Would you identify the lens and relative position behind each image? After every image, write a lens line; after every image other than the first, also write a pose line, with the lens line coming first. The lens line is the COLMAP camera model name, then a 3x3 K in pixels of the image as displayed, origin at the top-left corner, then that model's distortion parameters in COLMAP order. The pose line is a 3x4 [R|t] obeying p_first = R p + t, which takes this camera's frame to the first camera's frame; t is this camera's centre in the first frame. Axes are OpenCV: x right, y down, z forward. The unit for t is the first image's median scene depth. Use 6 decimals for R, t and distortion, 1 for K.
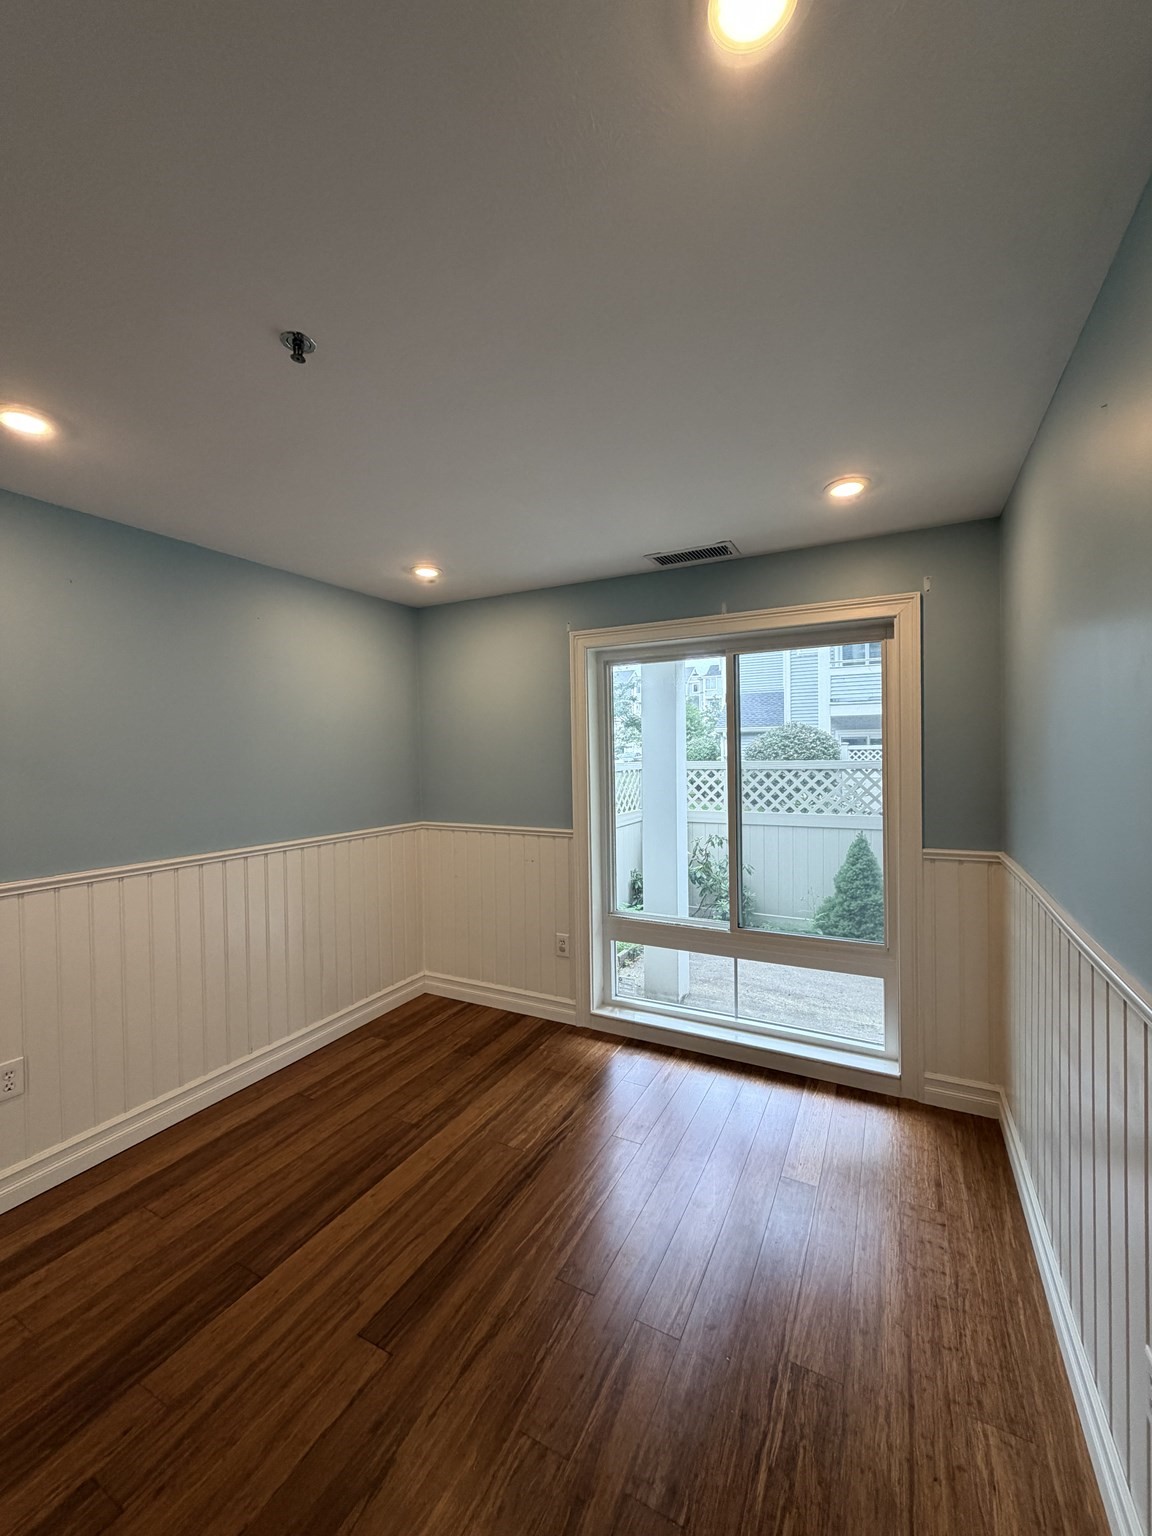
lens RADIAL K [[609.7, 0, 570.9], [0, 609.7, 776.5], [0, 0, 1]] dist [-0.001025, -0.000057]
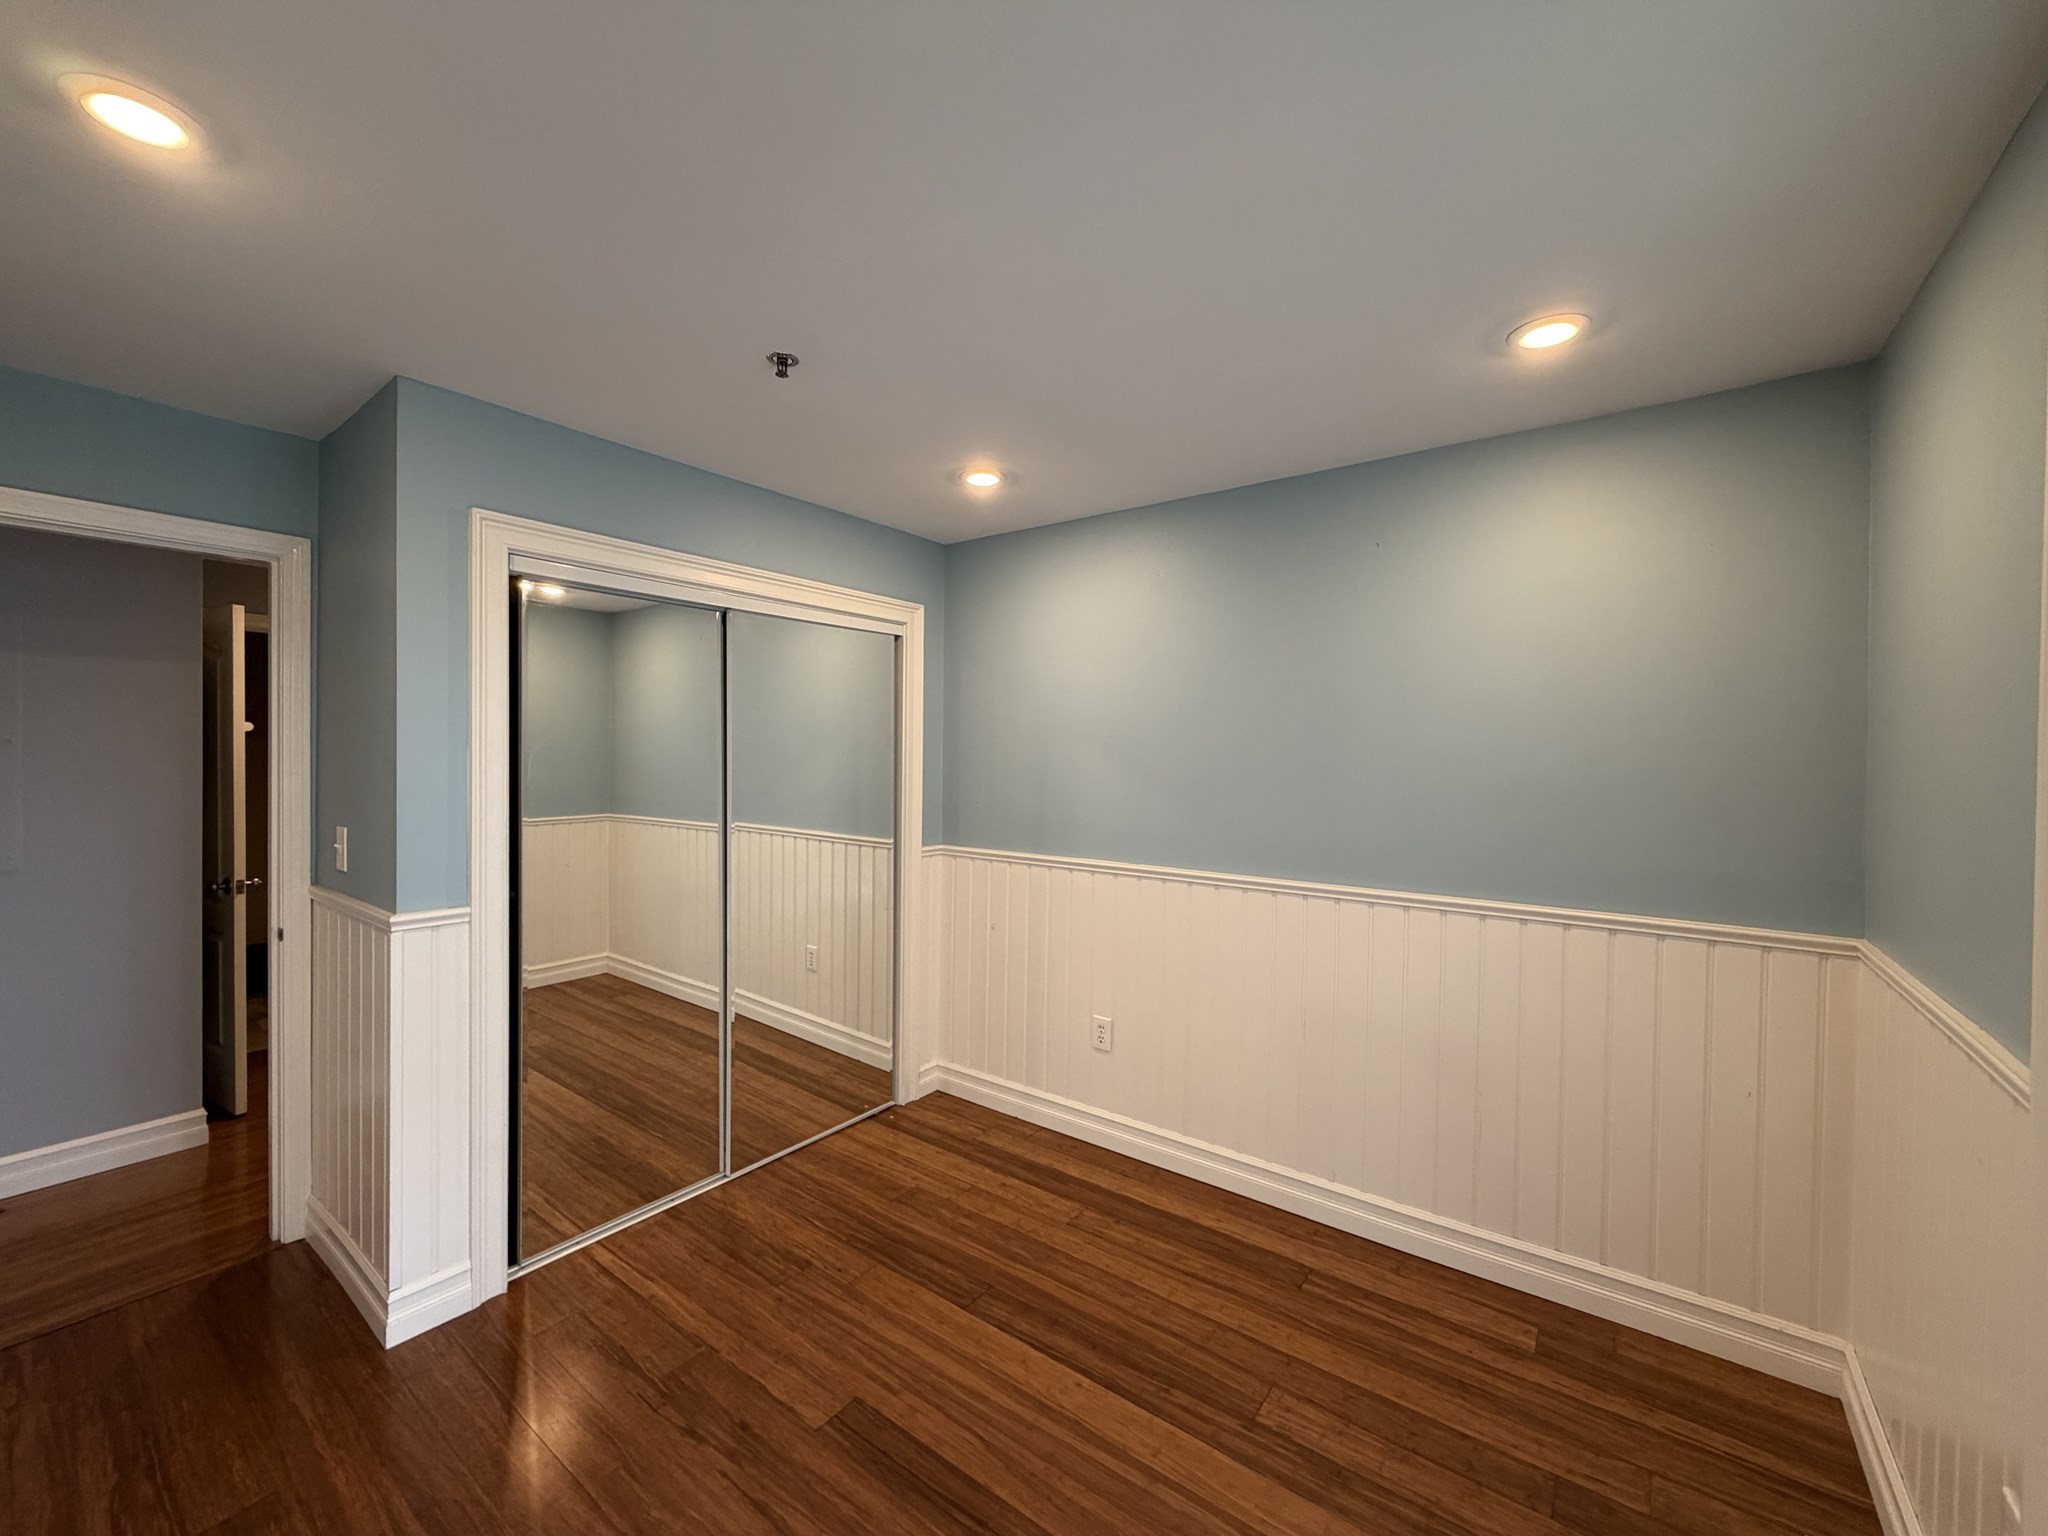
lens RADIAL K [[813.0, 0, 1013.5], [0, 813.0, 781.0], [0, 0, 1]] dist [-0.001025, -0.000057]
pose [[-0.156304, 0.047516, -0.986565, 0.581531], [-0.043835, 0.997524, 0.054989, -0.045786], [0.986736, 0.051841, -0.153835, 1.064508]]
